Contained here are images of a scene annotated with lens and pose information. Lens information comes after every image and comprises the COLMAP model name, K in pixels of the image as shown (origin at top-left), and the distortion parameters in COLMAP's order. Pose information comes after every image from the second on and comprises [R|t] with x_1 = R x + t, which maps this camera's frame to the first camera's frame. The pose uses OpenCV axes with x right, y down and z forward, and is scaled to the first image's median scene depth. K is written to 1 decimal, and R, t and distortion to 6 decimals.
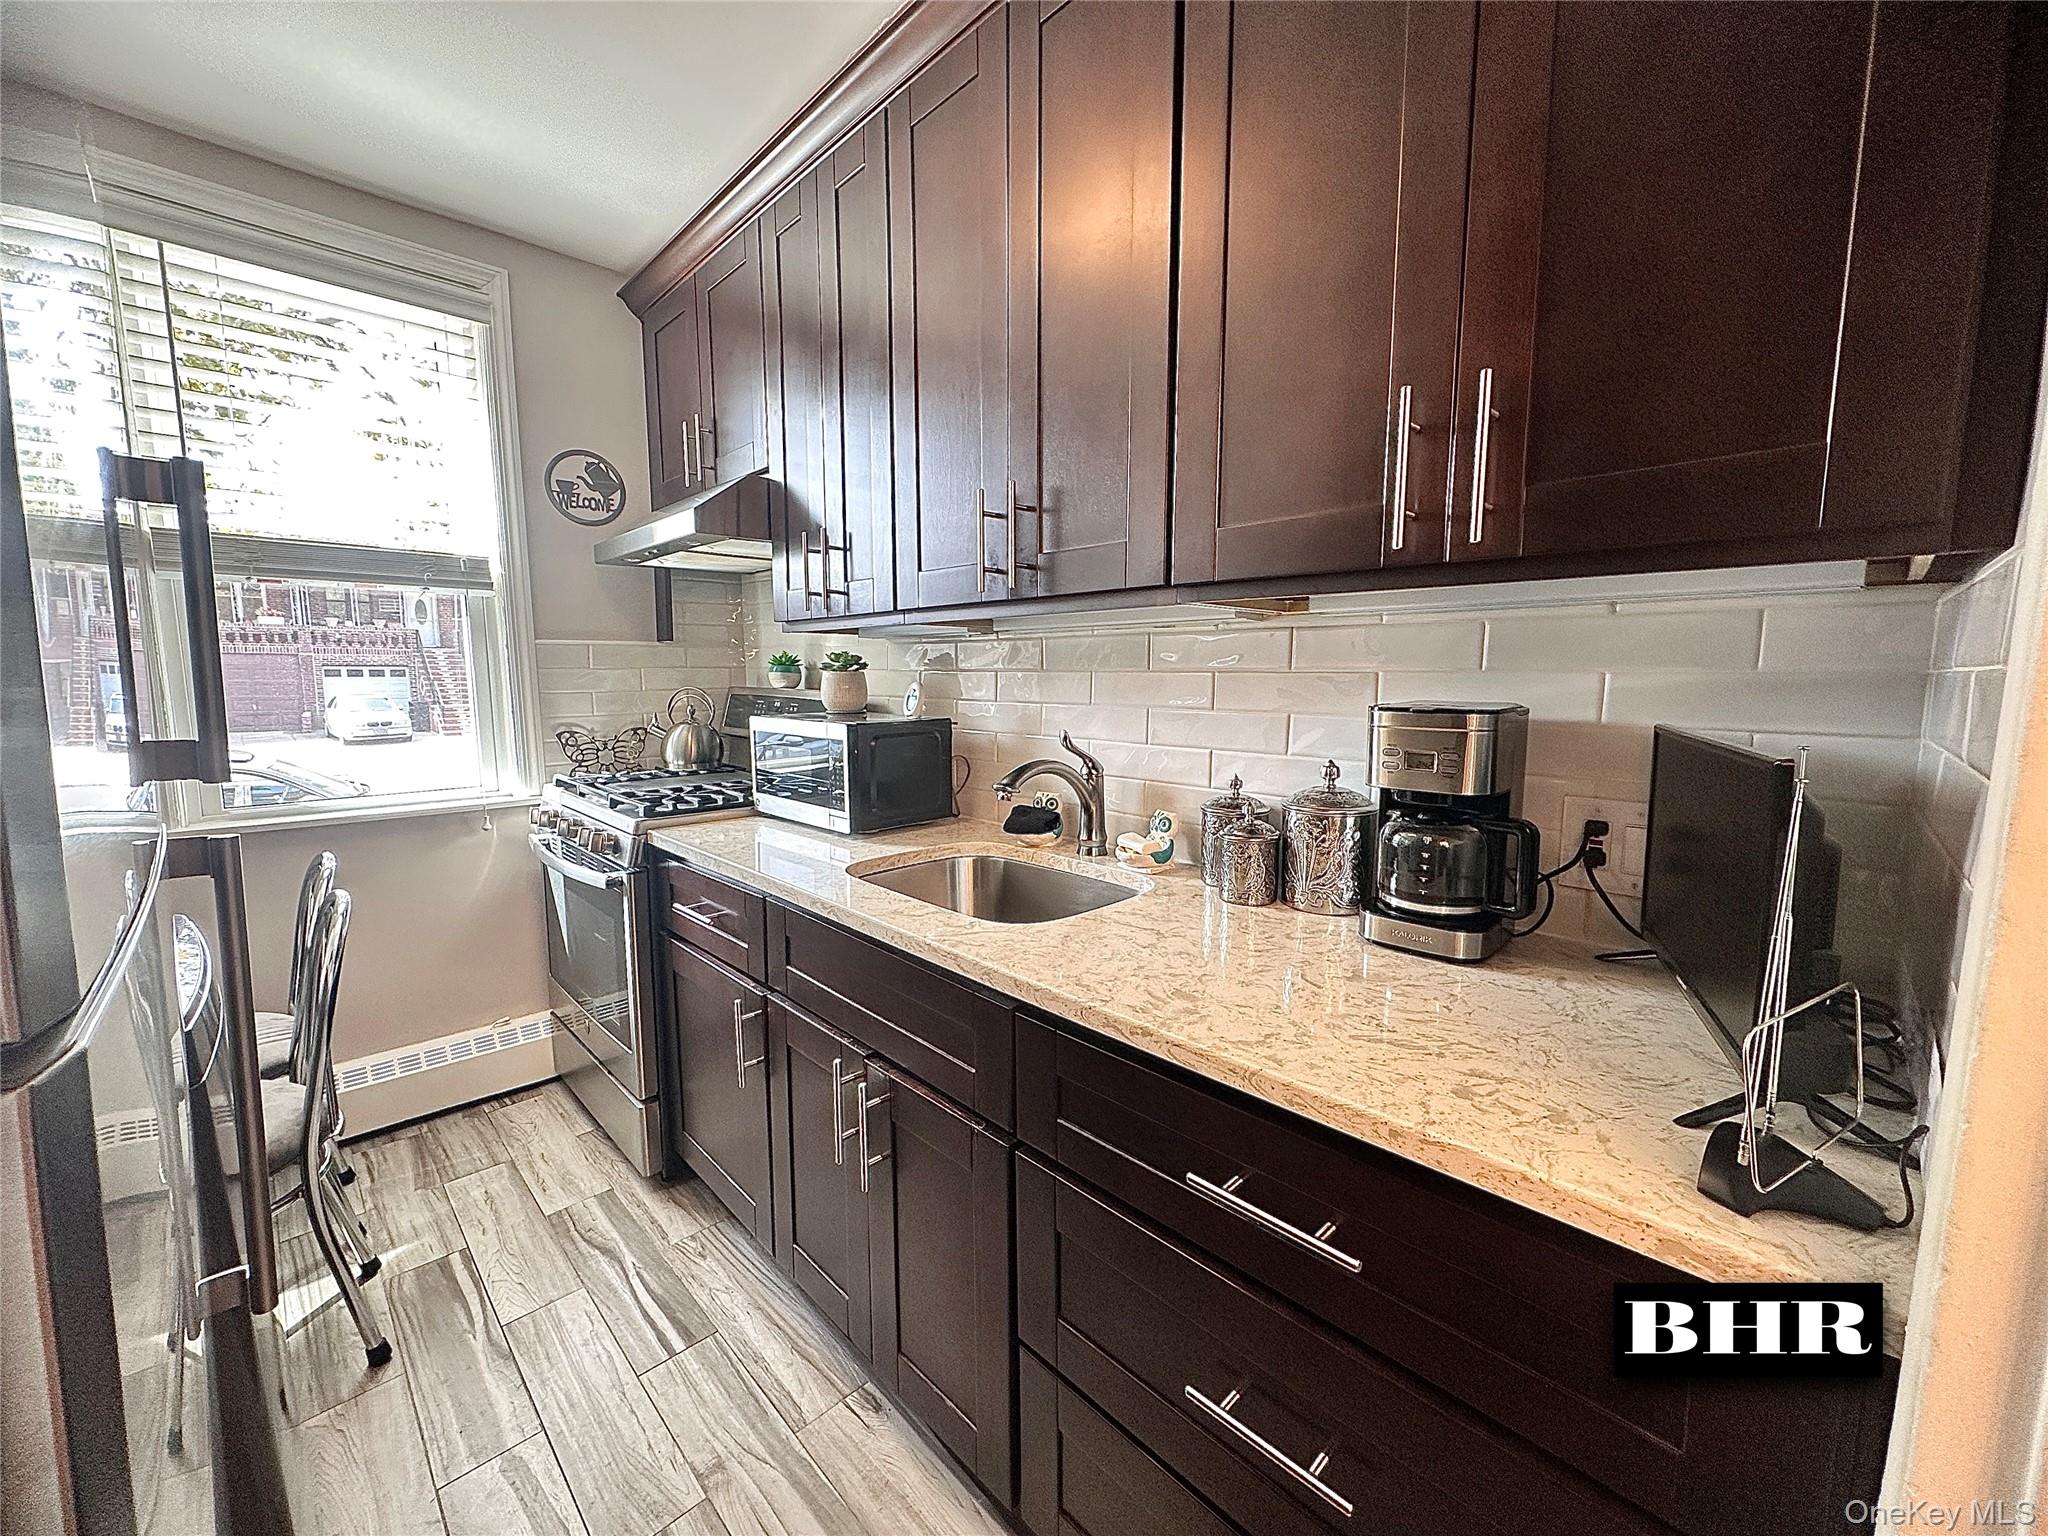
lens RADIAL K [[812.0, 0, 1025.8], [0, 812.0, 766.6], [0, 0, 1]] dist [-0.004867, 0.000282]
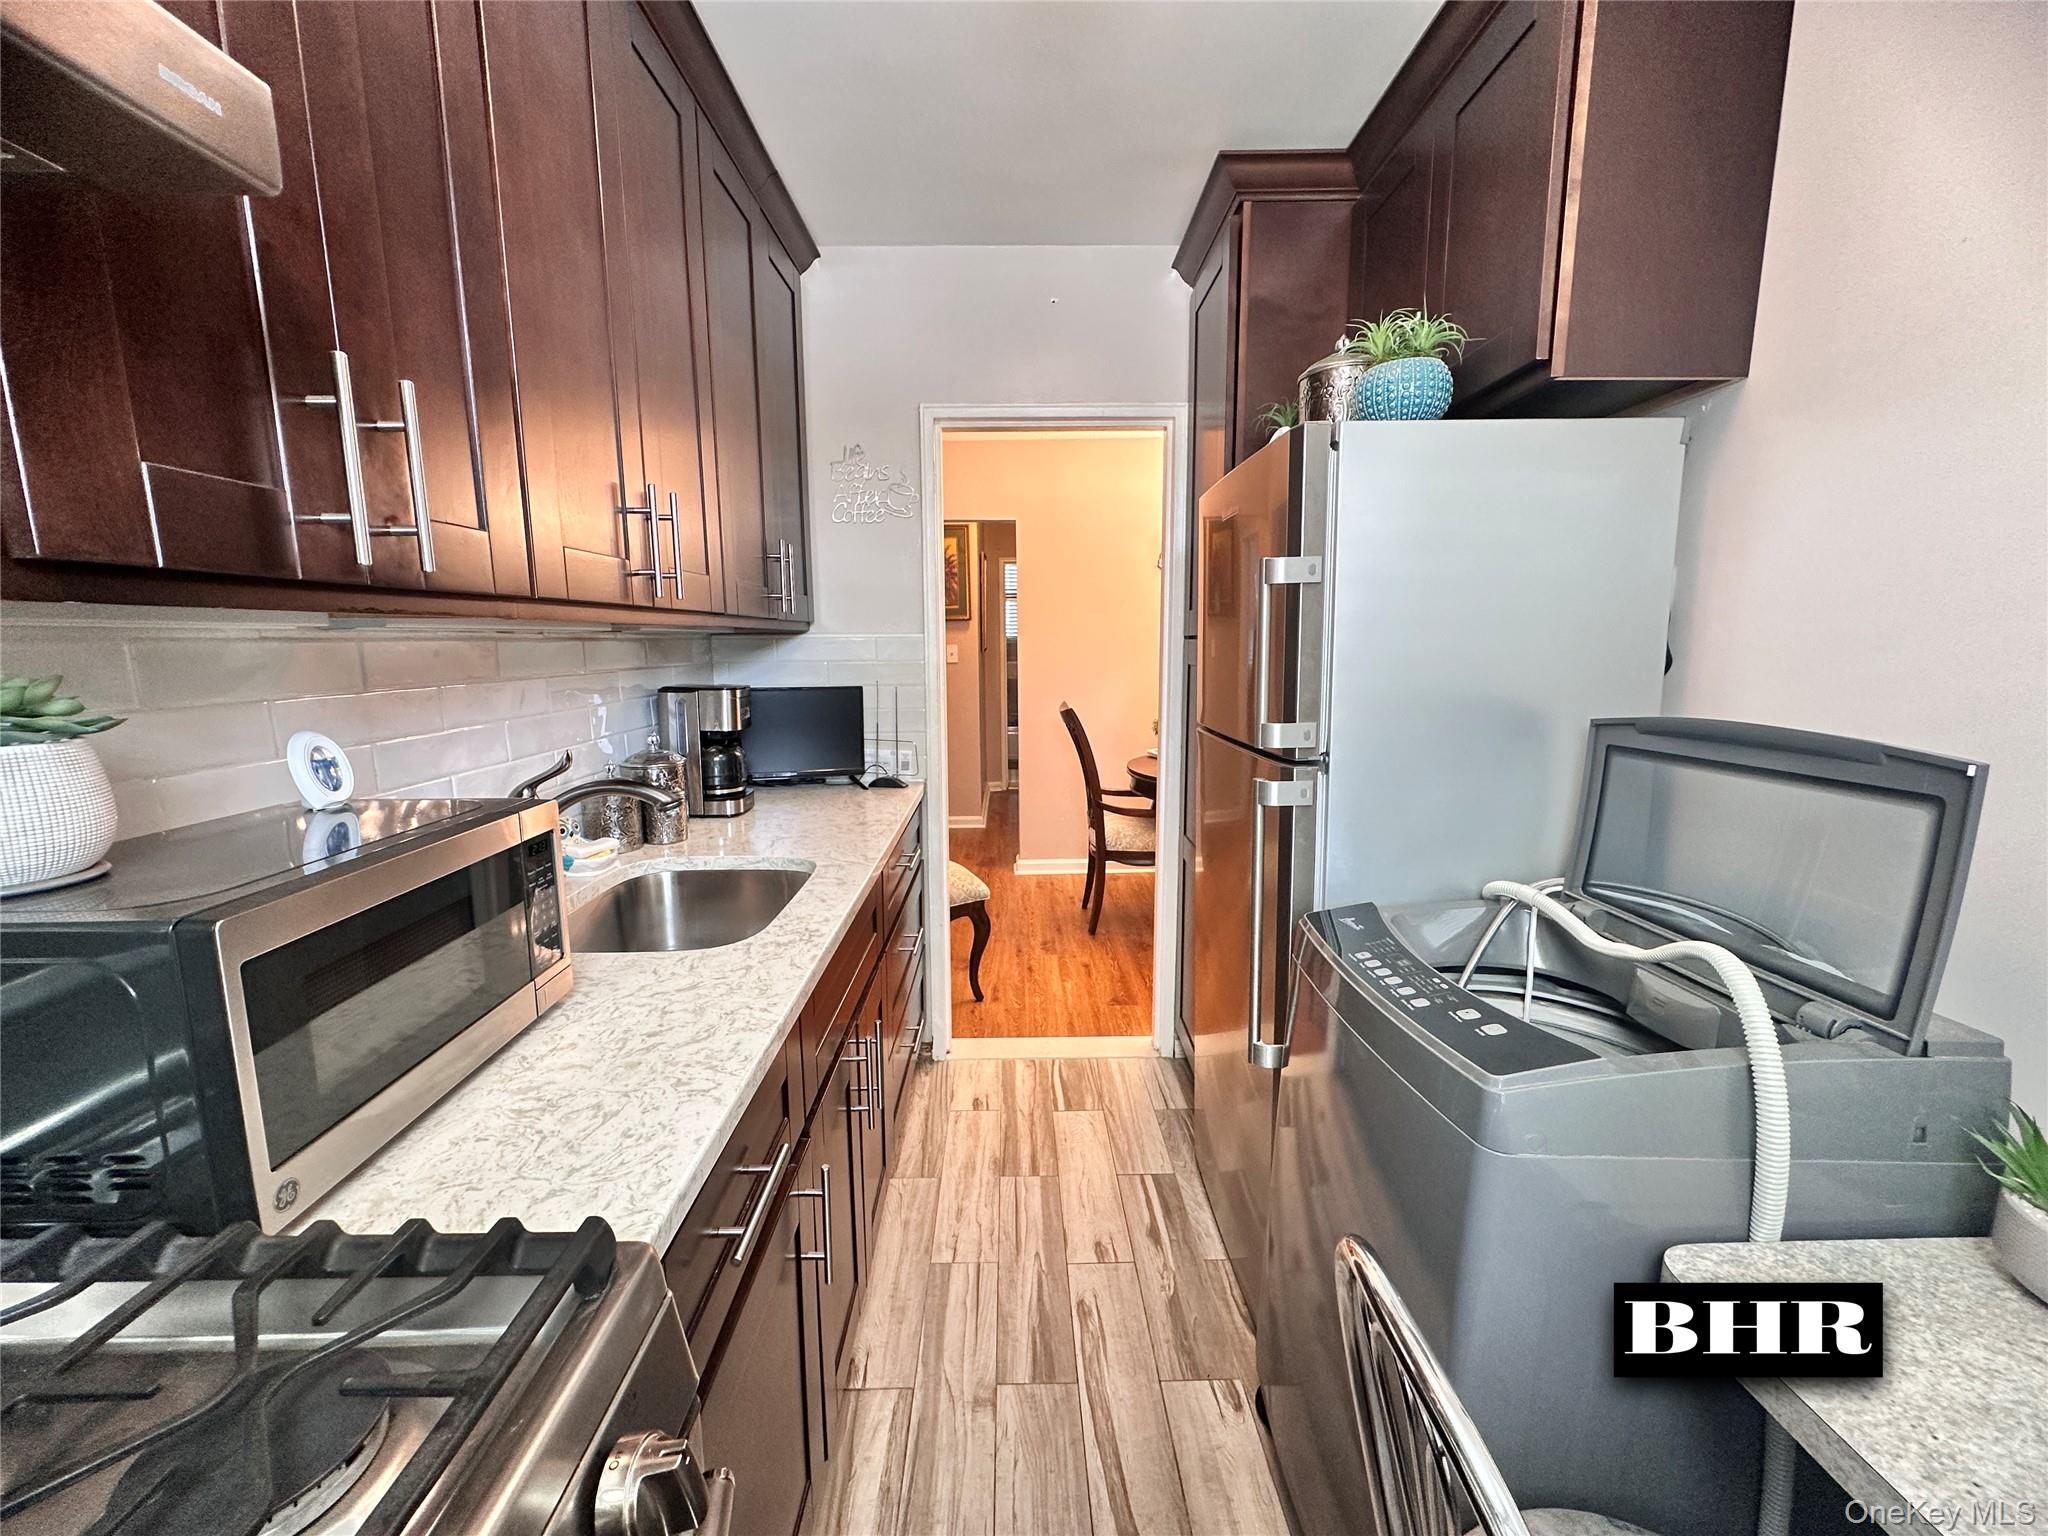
lens RADIAL K [[812.0, 0, 1018.8], [0, 812.0, 772.5], [0, 0, 1]] dist [-0.004867, 0.000282]
pose [[-0.721210, -0.096921, 0.685902, -0.787726], [0.092257, 0.967904, 0.233776, -0.159341], [-0.686545, 0.231881, -0.689120, 1.094952]]
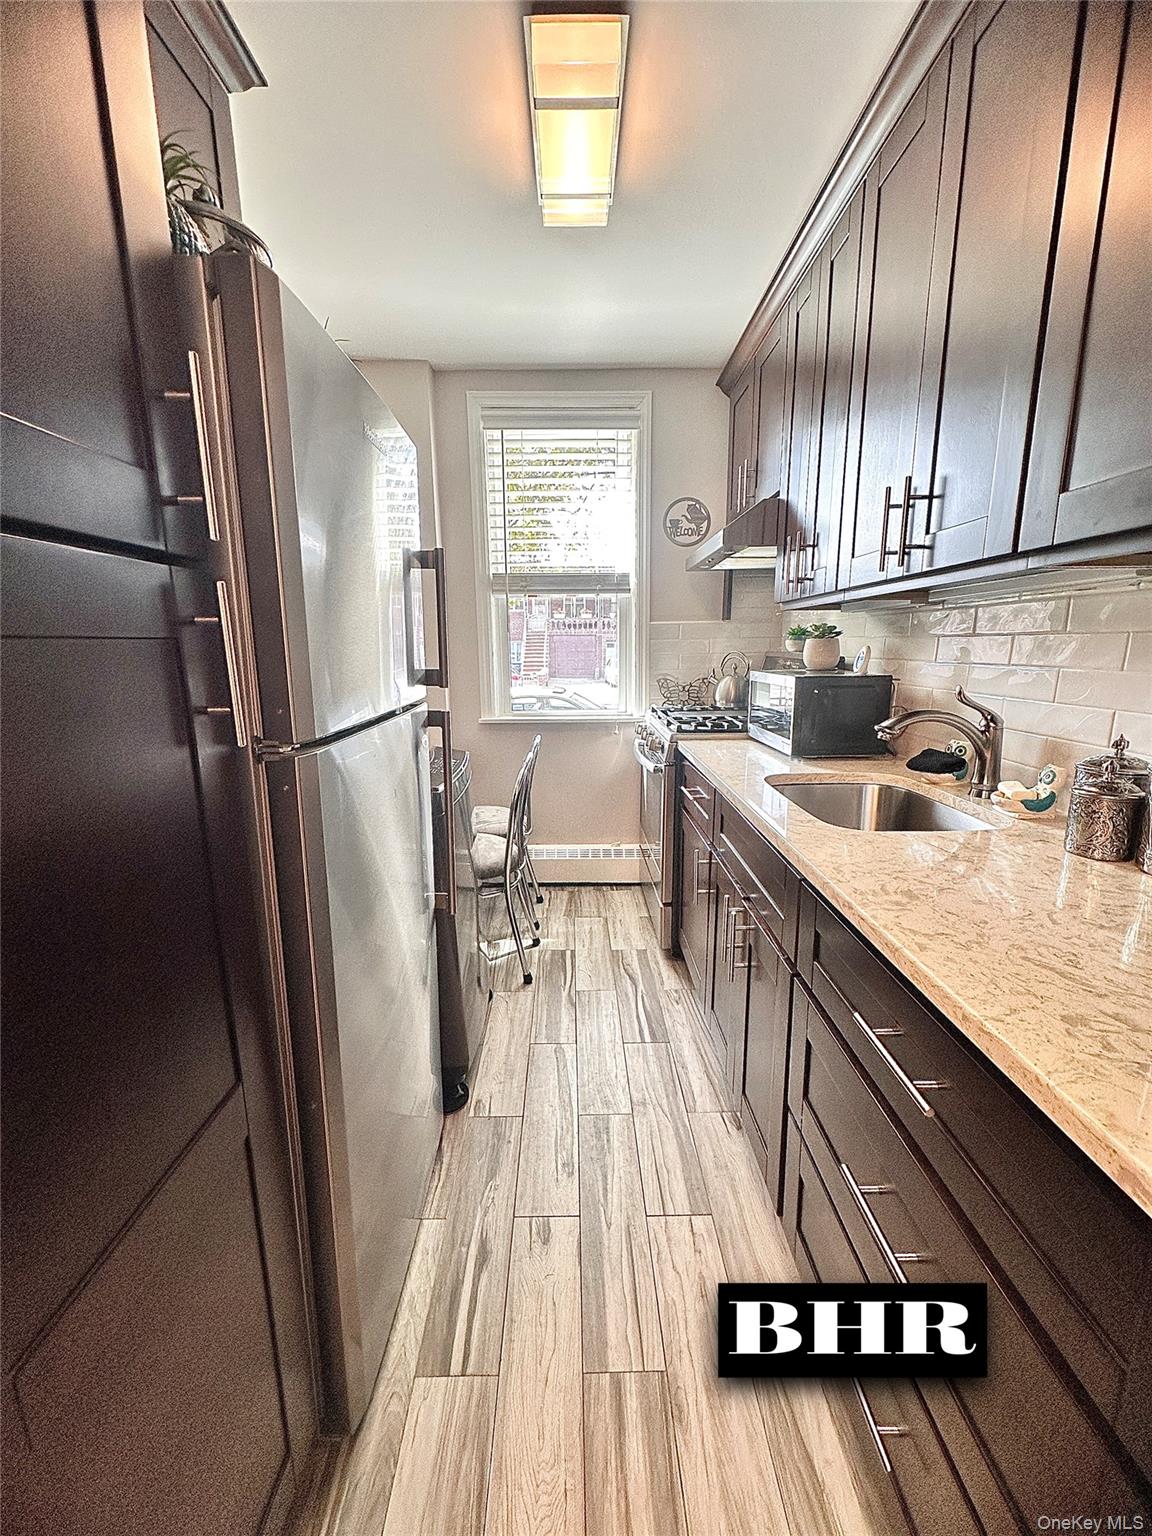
lens RADIAL K [[609.0, 0, 576.4], [0, 609.0, 766.2], [0, 0, 1]] dist [-0.004867, 0.000282]
pose [[0.720632, 0.127781, -0.681440, 0.224604], [-0.070095, 0.991261, 0.111751, 0.008816], [0.689765, -0.032766, 0.723292, -0.012847]]
